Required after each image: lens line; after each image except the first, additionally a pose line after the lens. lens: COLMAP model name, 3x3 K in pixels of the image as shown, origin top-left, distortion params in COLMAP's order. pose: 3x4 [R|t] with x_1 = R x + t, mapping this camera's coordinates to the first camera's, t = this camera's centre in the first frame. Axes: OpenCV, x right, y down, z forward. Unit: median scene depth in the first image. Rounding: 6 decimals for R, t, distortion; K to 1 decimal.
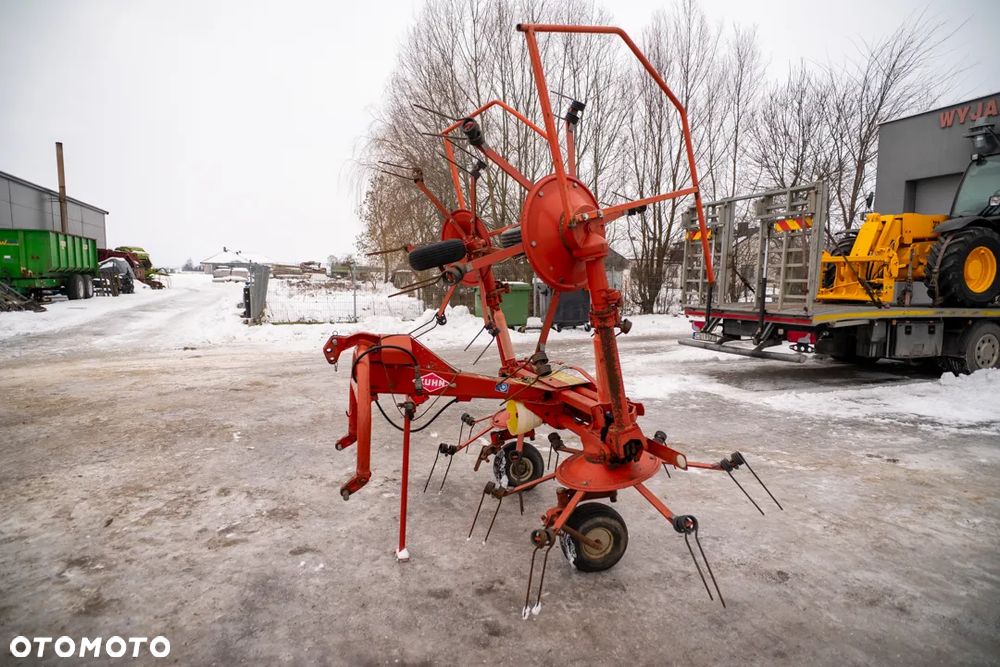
lens RADIAL K [[587.9, 0, 494.4], [0, 587.9, 333.8], [0, 0, 1]] dist [-0.073745, 0.057160]
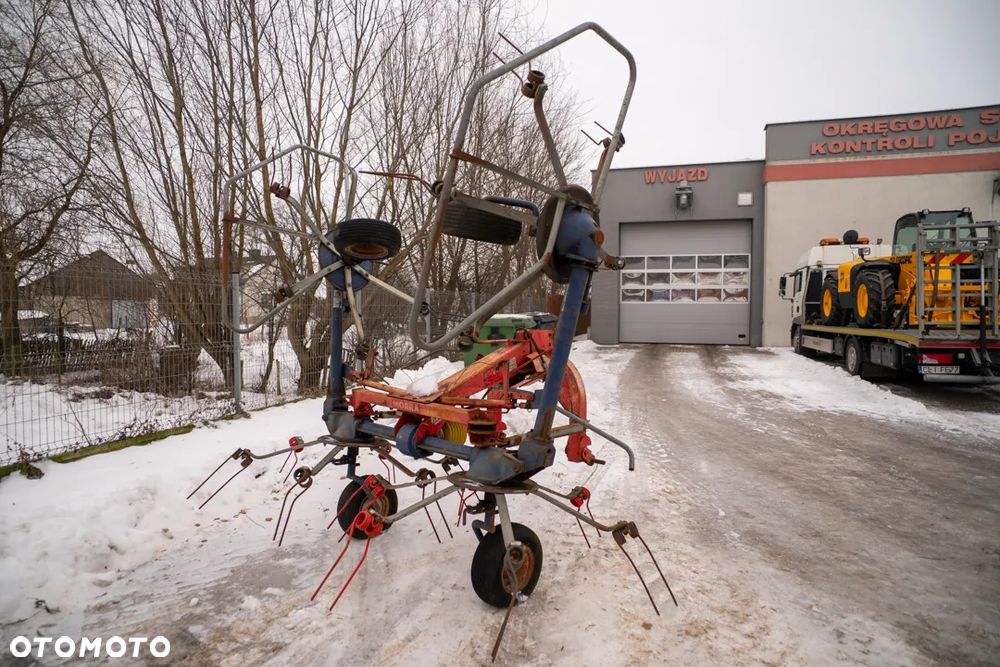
lens RADIAL K [[587.9, 0, 499.2], [0, 587.9, 329.6], [0, 0, 1]] dist [-0.073745, 0.057160]
pose [[0.594463, -0.034358, 0.803389, -0.740998], [0.081509, 0.996516, -0.017695, -0.094415], [-0.799982, 0.076002, 0.595192, 0.968735]]
